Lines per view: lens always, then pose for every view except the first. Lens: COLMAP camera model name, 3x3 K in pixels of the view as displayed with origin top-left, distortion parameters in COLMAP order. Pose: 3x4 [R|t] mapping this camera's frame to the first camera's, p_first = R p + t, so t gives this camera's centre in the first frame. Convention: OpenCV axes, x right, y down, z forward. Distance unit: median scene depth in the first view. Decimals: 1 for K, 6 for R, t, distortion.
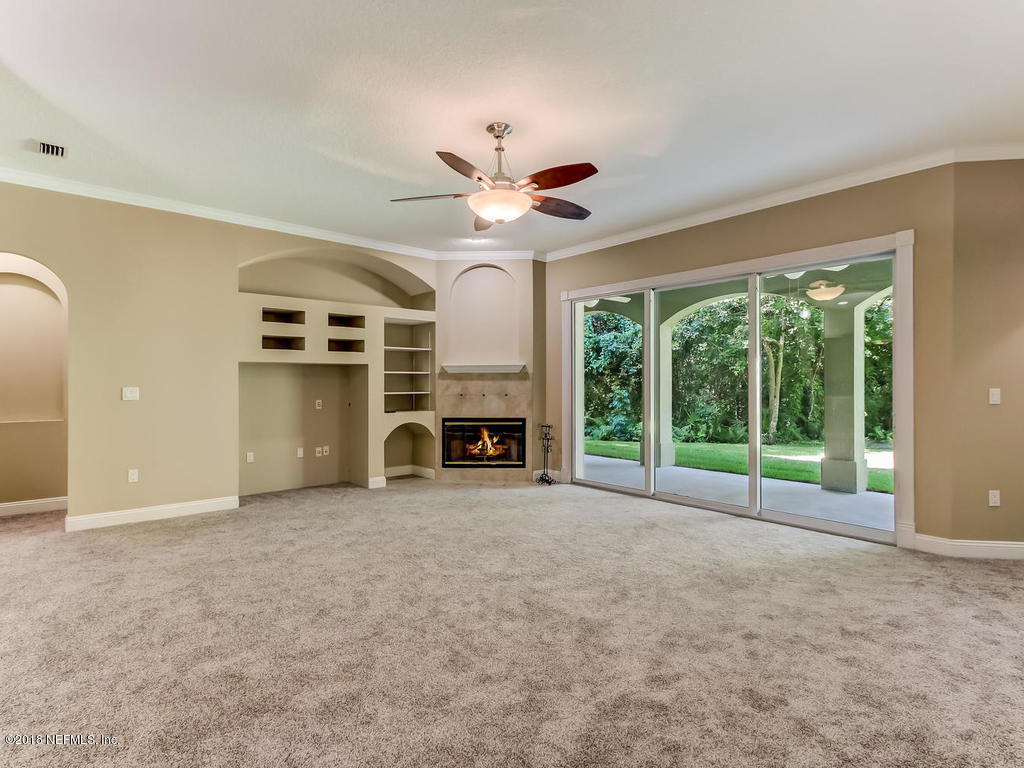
lens RADIAL K [[537.3, 0, 512.4], [0, 537.3, 378.9], [0, 0, 1]] dist [0.017558, -0.000546]
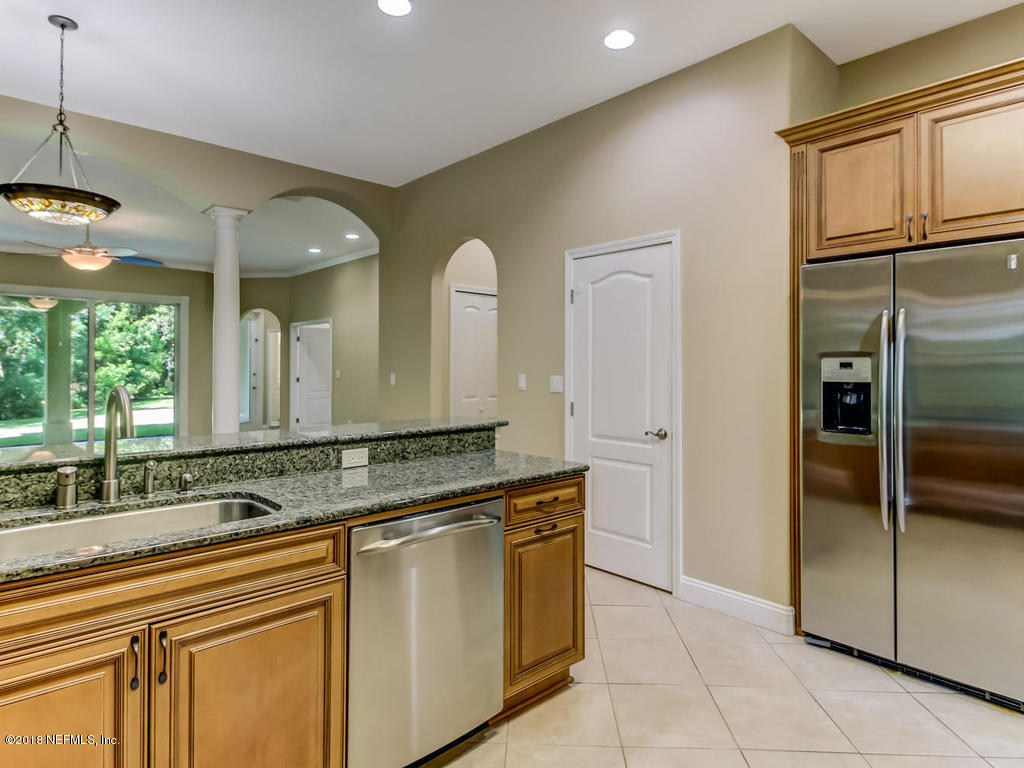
lens RADIAL K [[579.6, 0, 513.4], [0, 579.6, 369.0], [0, 0, 1]] dist [0.004591, -0.001212]
pose [[-0.029586, -0.002143, 0.999560, -0.943168], [-0.009389, 0.999954, 0.001866, -0.003107], [-0.999518, -0.009330, -0.029605, -0.128372]]
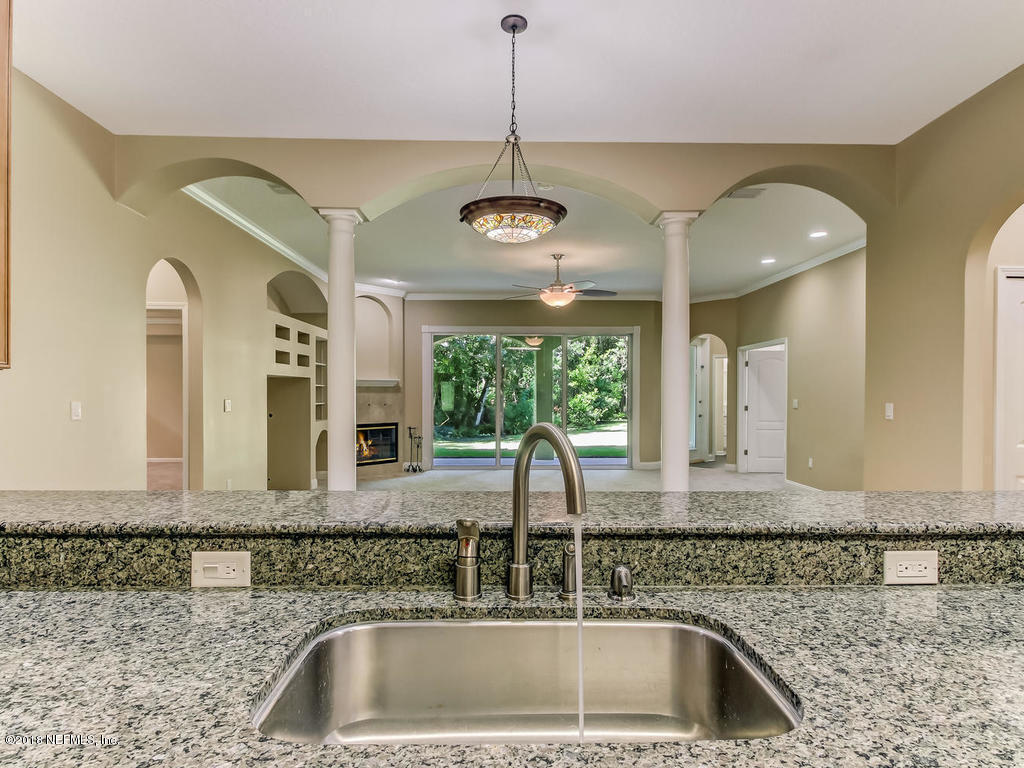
lens RADIAL K [[569.9, 0, 512.4], [0, 569.9, 391.7], [0, 0, 1]] dist [-0.000824, 0.000375]
pose [[0.647476, 0.004944, 0.762069, -0.817016], [-0.008248, 0.999966, 0.000520, -0.002397], [-0.762041, -0.006622, 0.647495, -0.067871]]
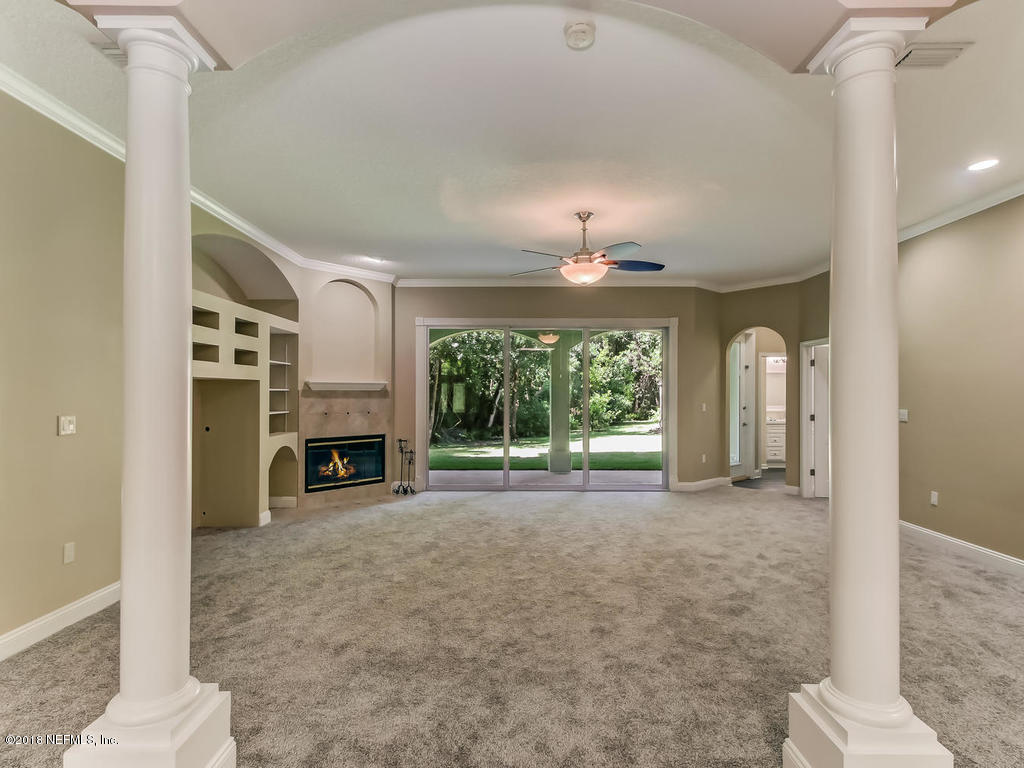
lens RADIAL K [[530.4, 0, 517.3], [0, 530.4, 390.0], [0, 0, 1]] dist [0.003384, 0.000086]
pose [[0.659859, 0.008320, 0.751344, -0.576984], [-0.008728, 0.999956, -0.003408, -0.011438], [-0.751339, -0.004309, 0.659902, 0.130116]]
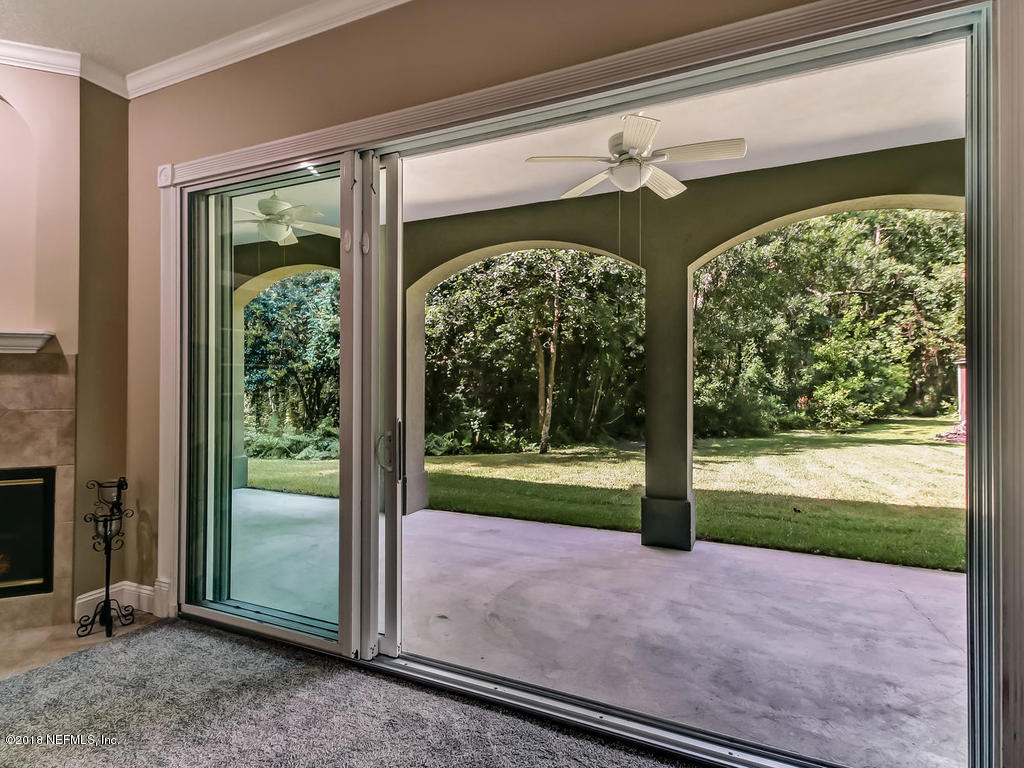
lens RADIAL K [[537.3, 0, 512.4], [0, 537.3, 378.9], [0, 0, 1]] dist [0.017558, -0.000546]
pose [[0.911513, 0.003803, 0.411253, 0.168098], [-0.006485, 0.999966, 0.005128, 0.002614], [-0.411220, -0.007341, 0.911507, 0.487503]]
